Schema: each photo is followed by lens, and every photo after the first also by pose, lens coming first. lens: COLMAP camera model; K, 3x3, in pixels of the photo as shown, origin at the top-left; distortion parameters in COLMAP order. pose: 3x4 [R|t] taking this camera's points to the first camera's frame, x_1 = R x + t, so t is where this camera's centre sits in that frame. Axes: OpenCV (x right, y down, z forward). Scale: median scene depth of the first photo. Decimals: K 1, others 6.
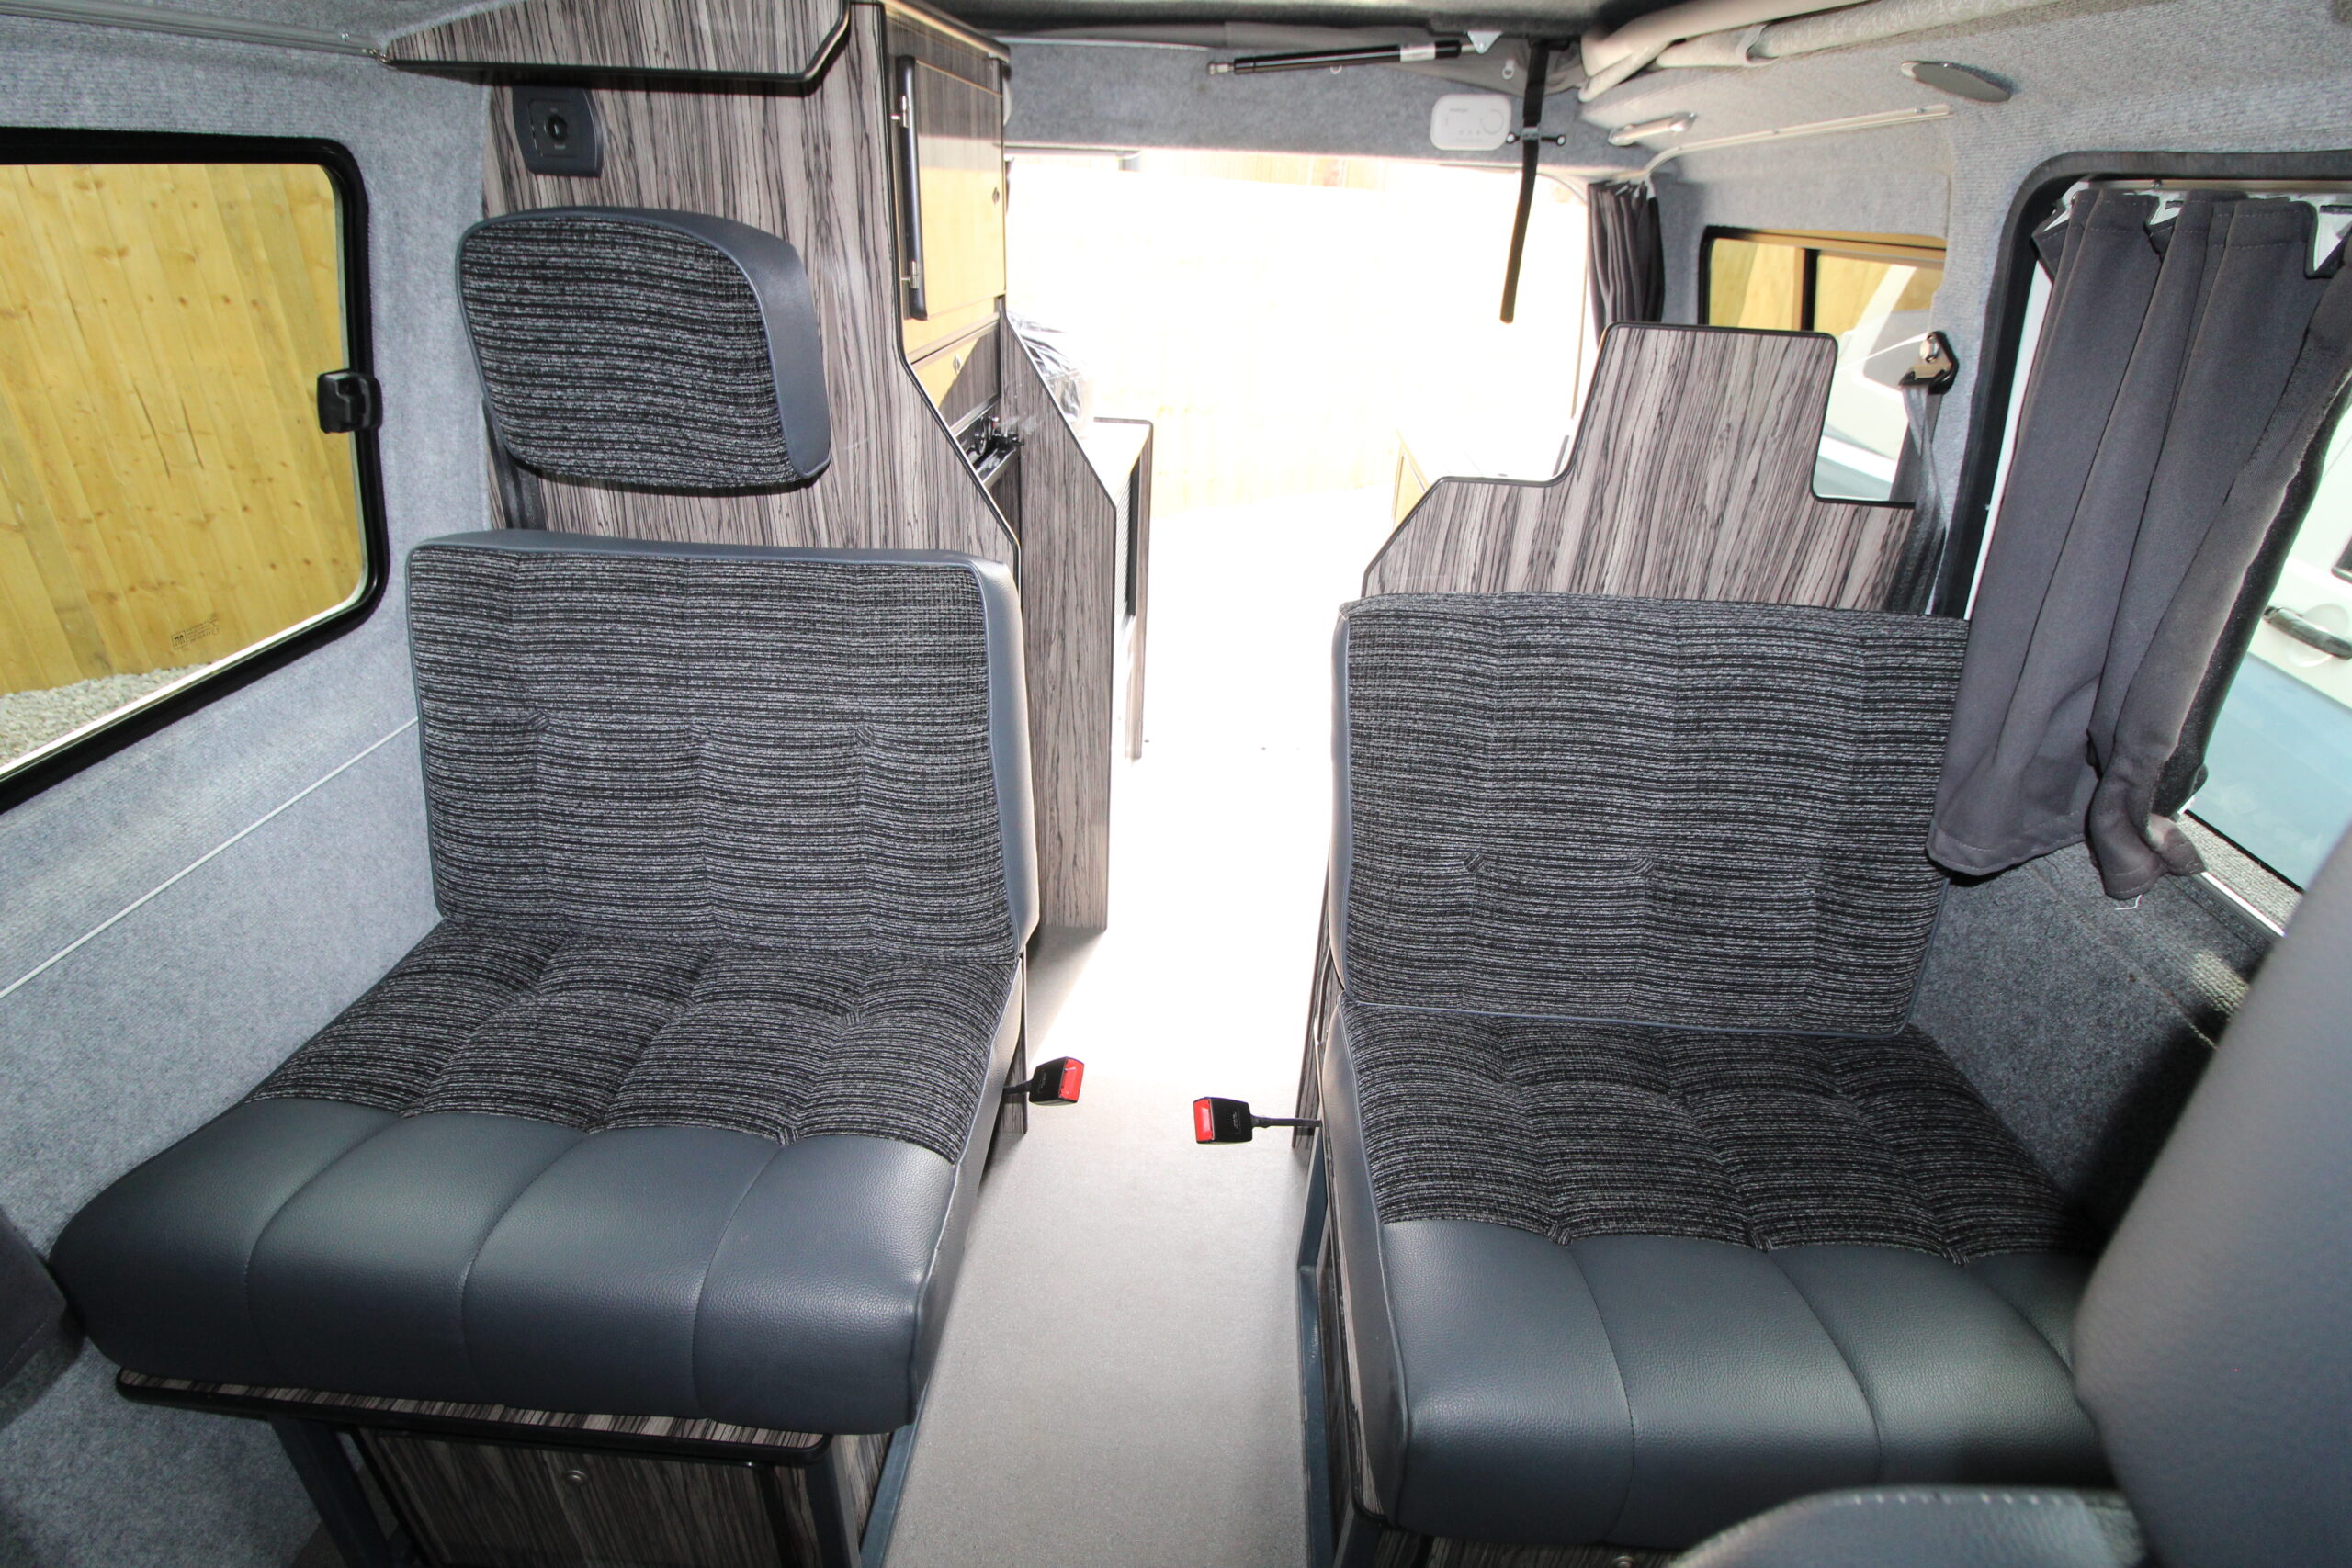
lens RADIAL K [[1108.2, 0, 1194.0], [0, 1108.2, 775.4], [0, 0, 1]] dist [-0.006953, -0.007724]
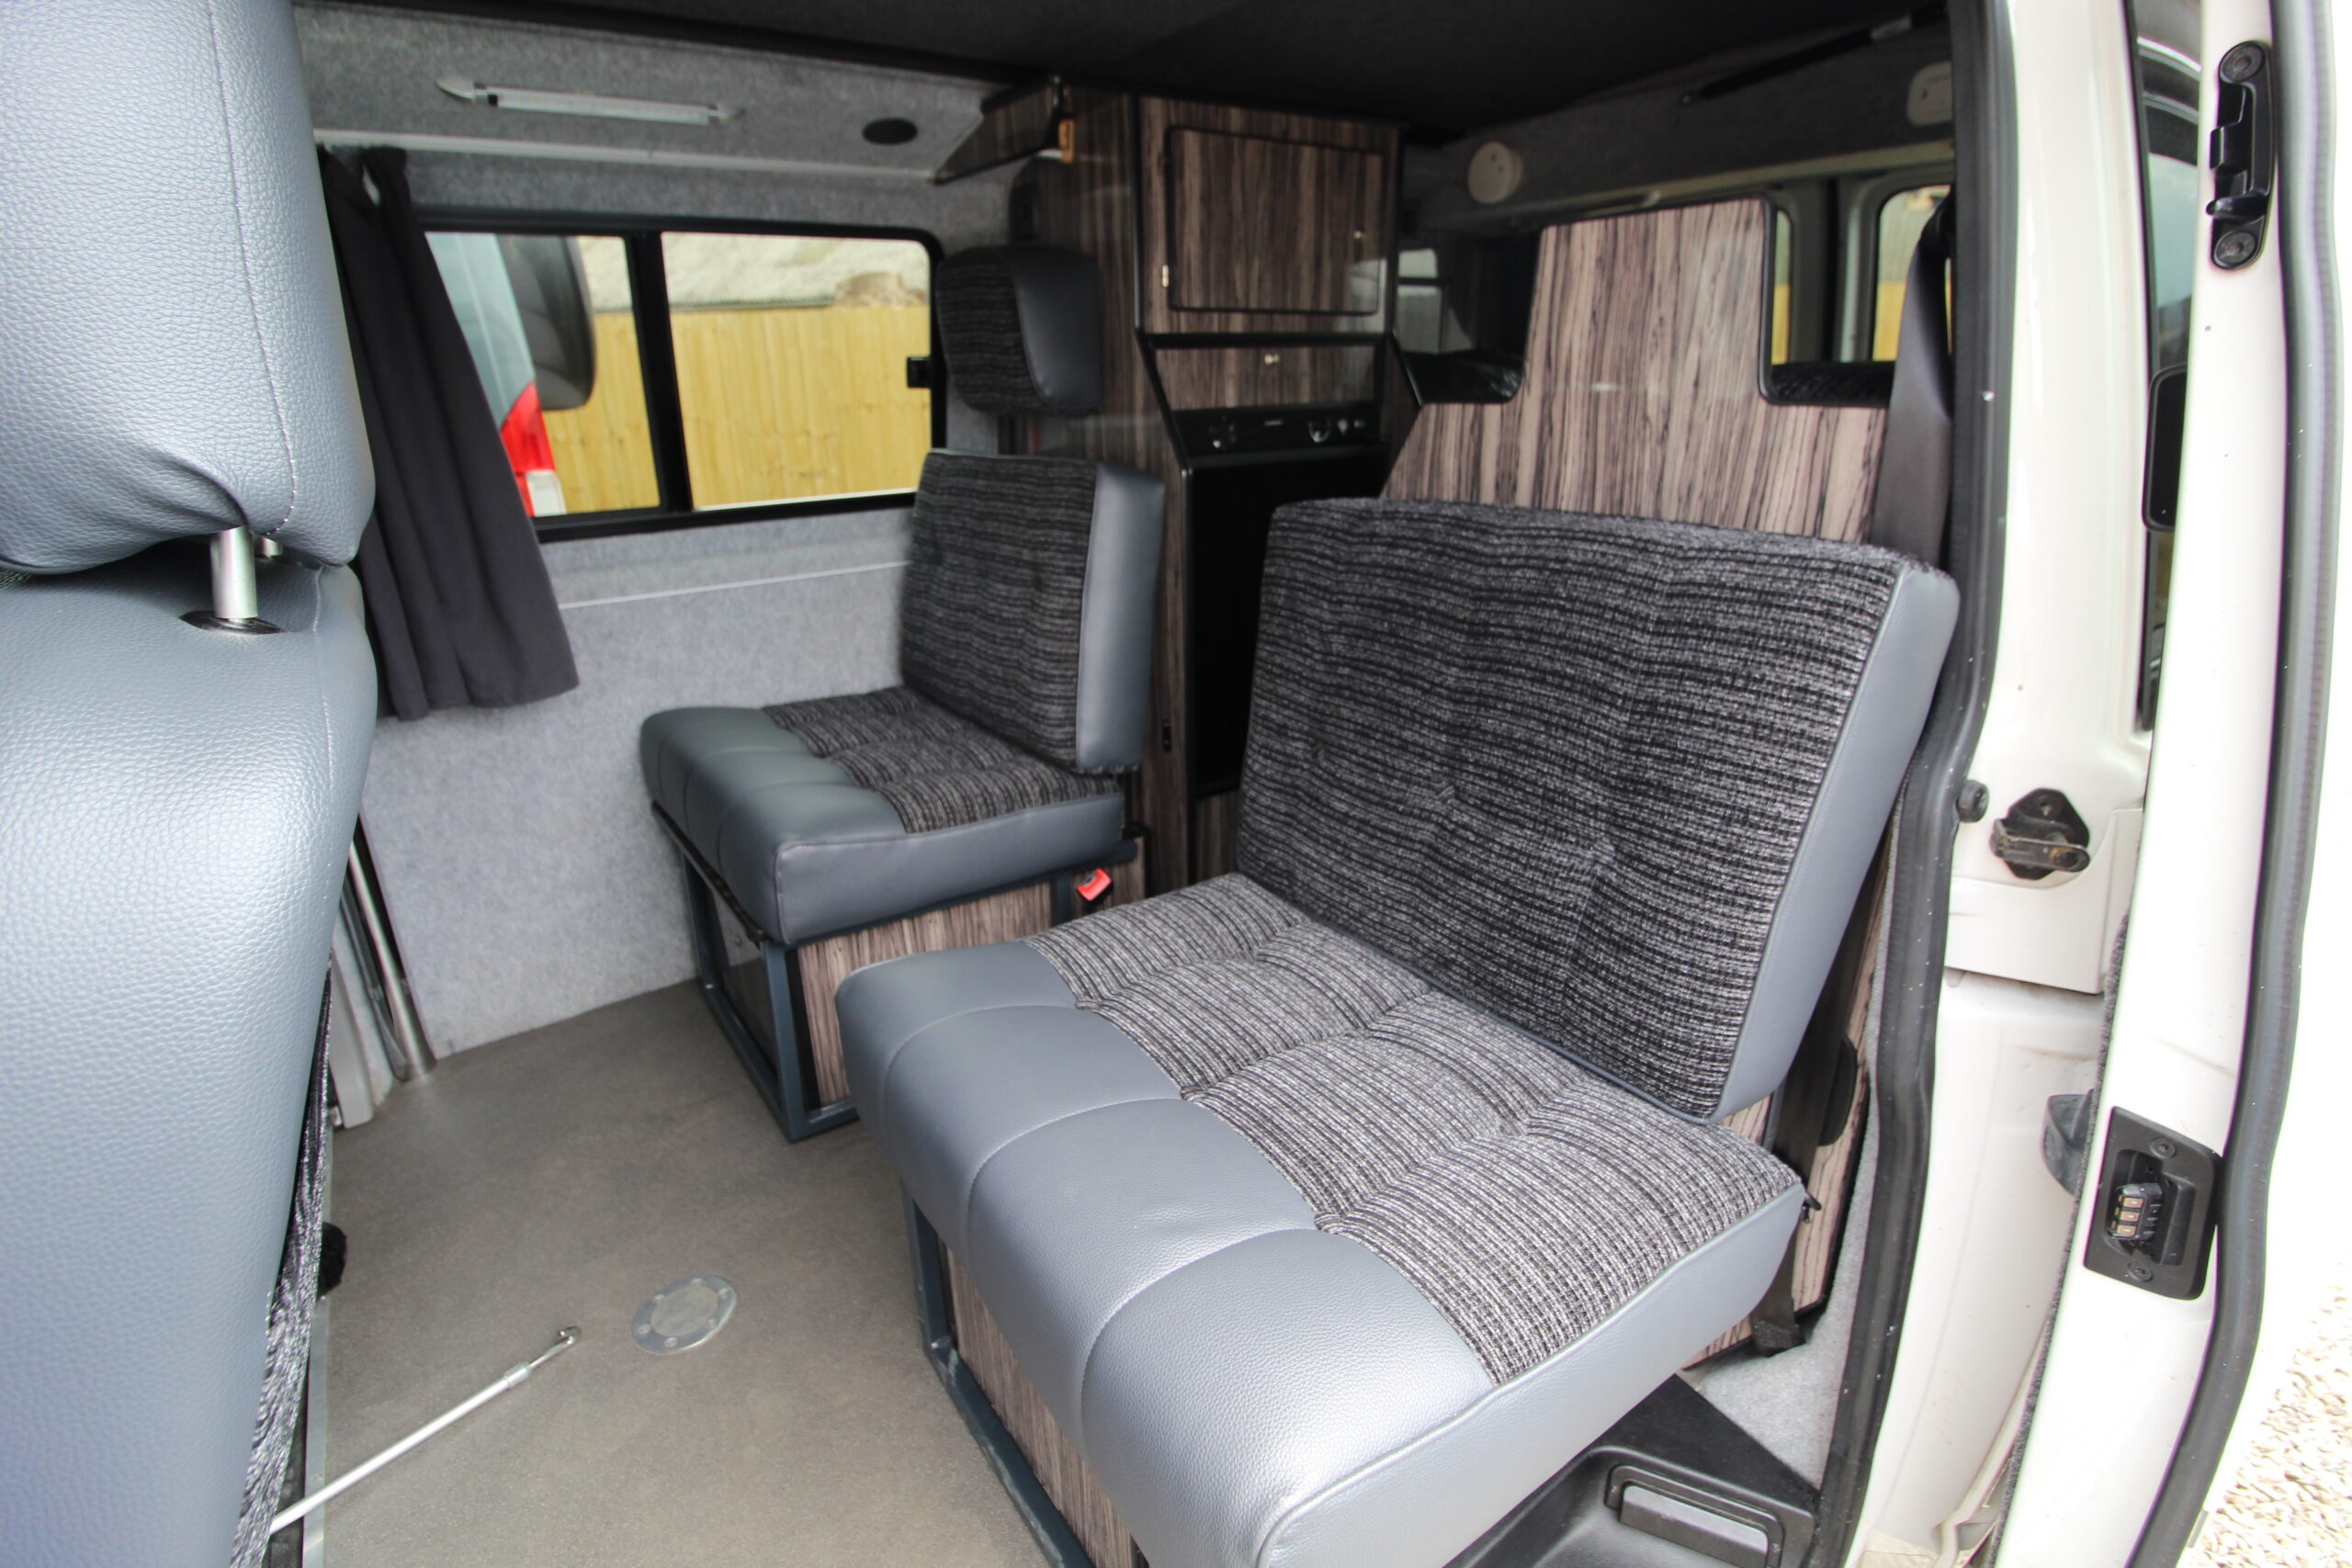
lens RADIAL K [[1108.2, 0, 1187.0], [0, 1108.2, 767.5], [0, 0, 1]] dist [-0.006953, -0.007724]
pose [[0.611984, 0.212299, -0.761843, 0.982076], [-0.326446, 0.945215, 0.001166, 0.134118], [0.720353, 0.247987, 0.647761, 0.257233]]
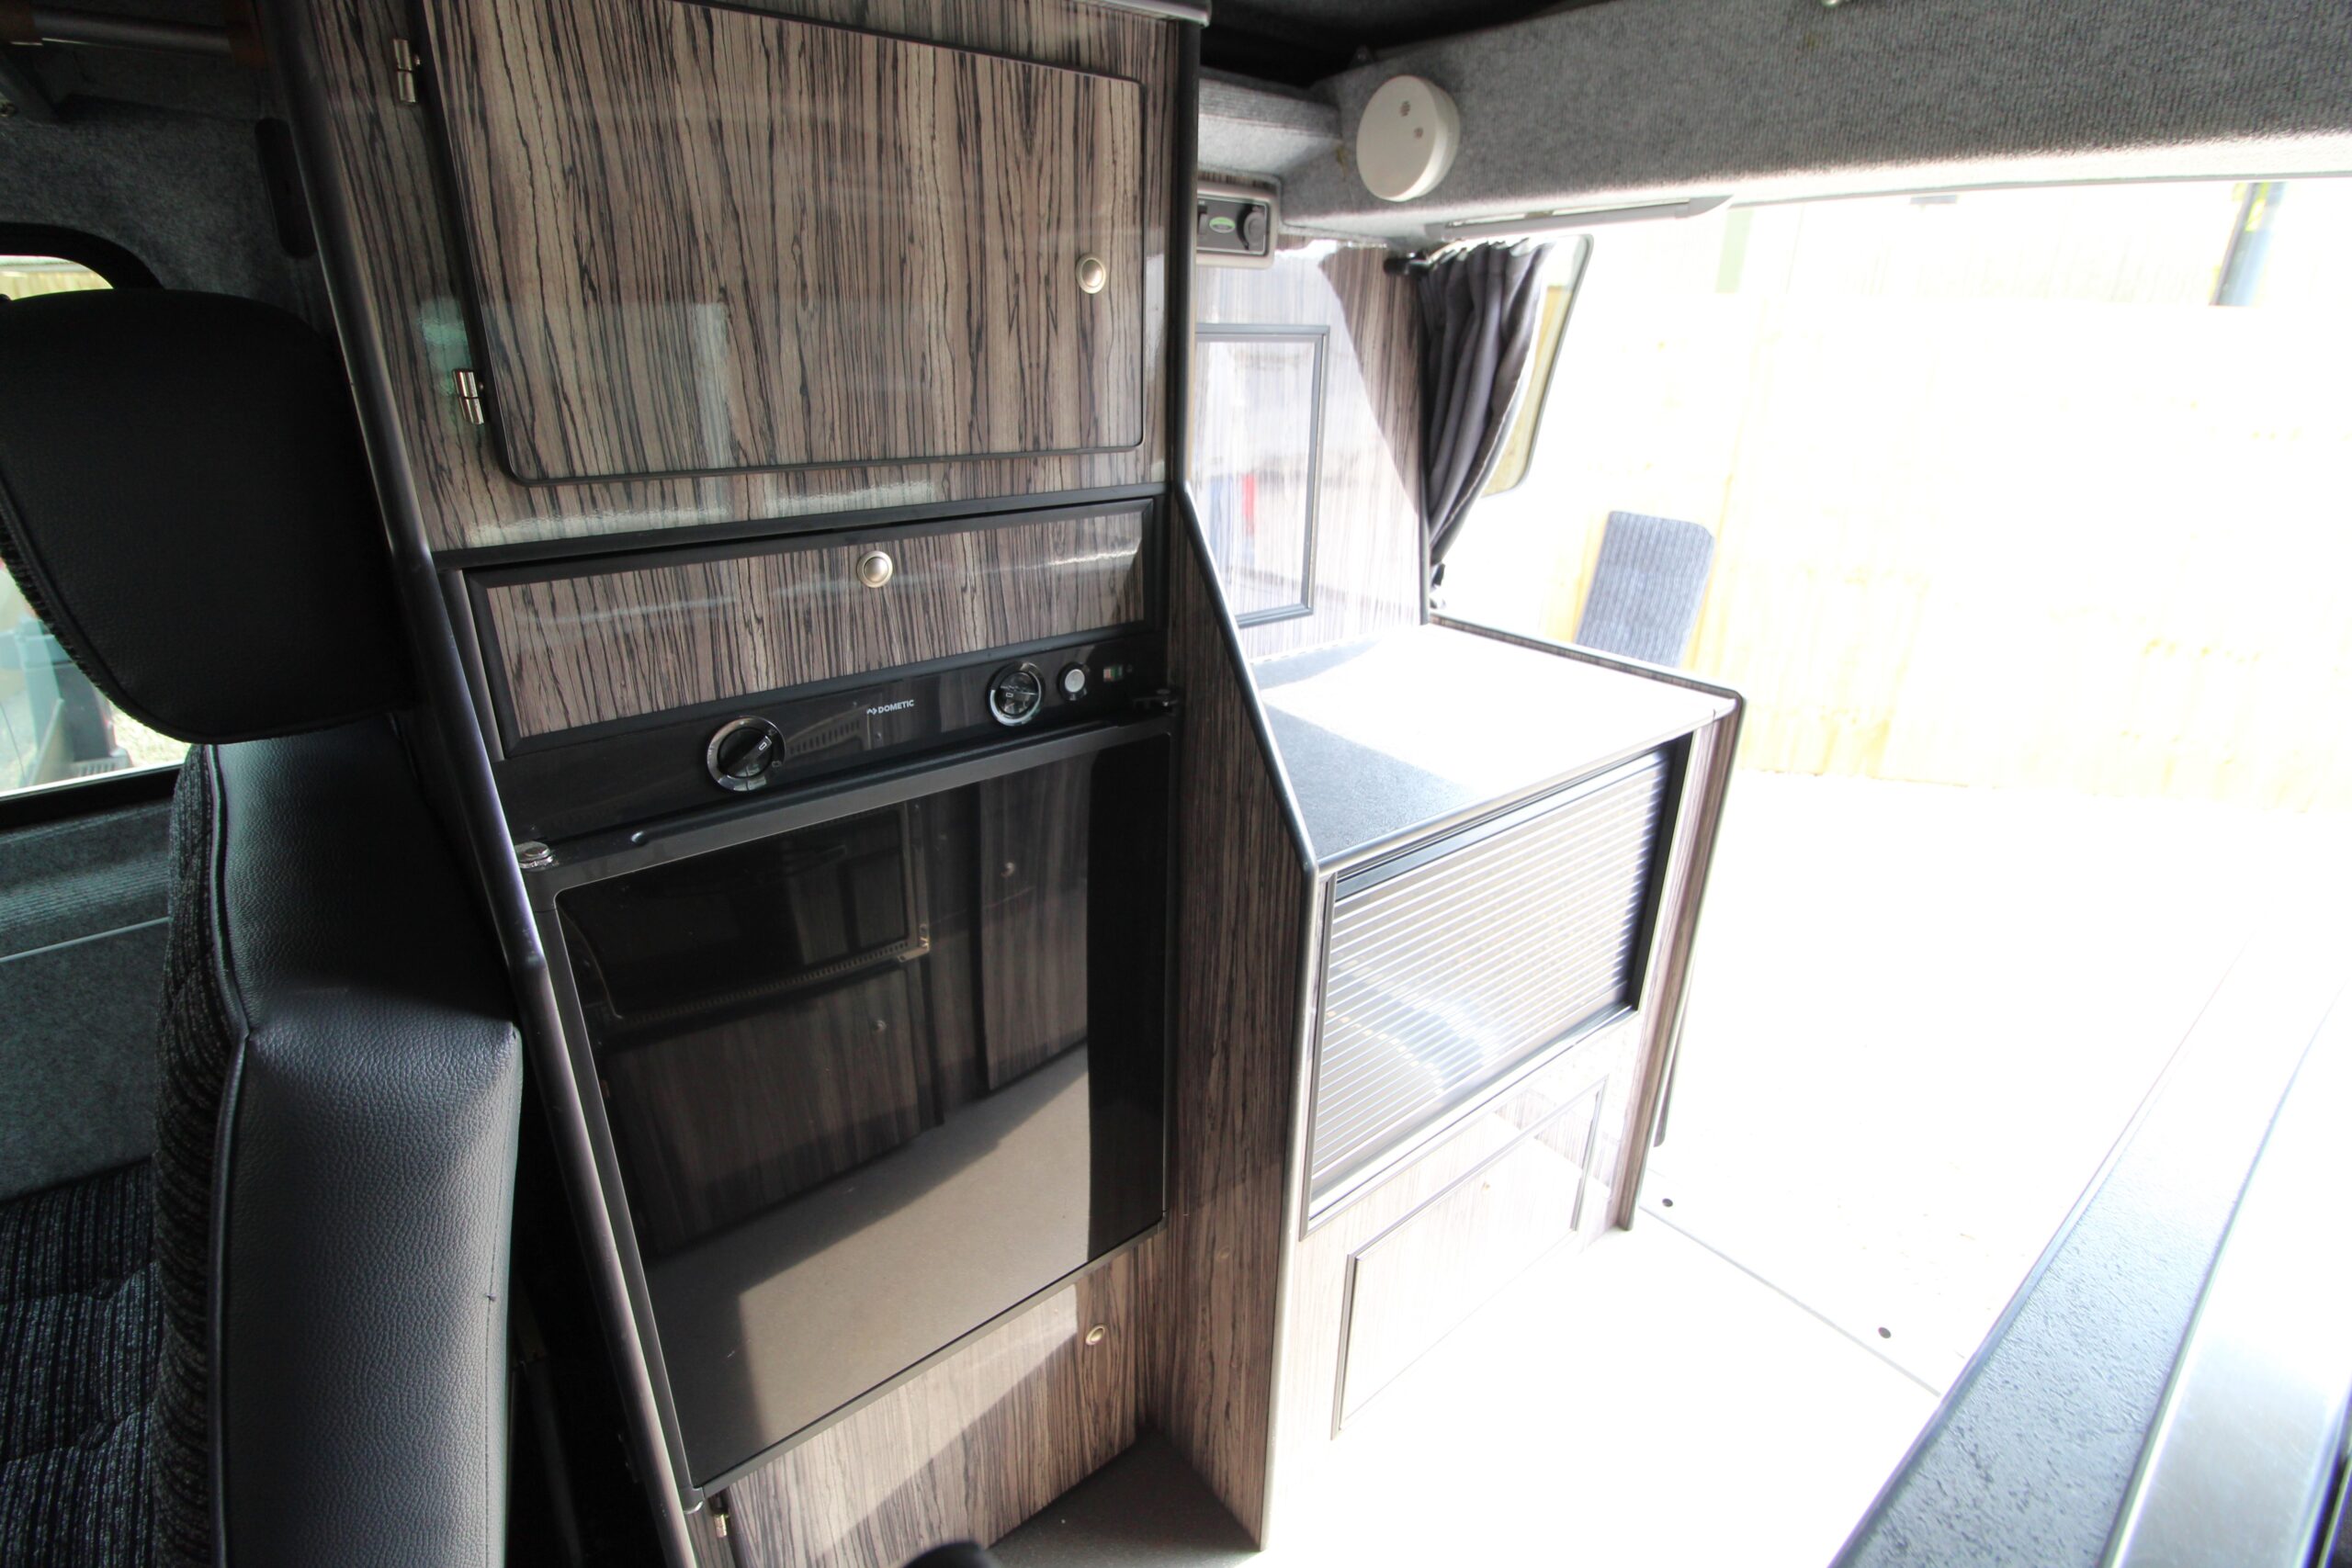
lens RADIAL K [[1108.2, 0, 1195.1], [0, 1108.2, 792.9], [0, 0, 1]] dist [-0.006953, -0.007724]
pose [[0.667243, 0.252065, -0.700892, 0.358845], [-0.333572, 0.942482, 0.021393, -0.405220], [0.665971, 0.219524, 0.712946, 0.906470]]
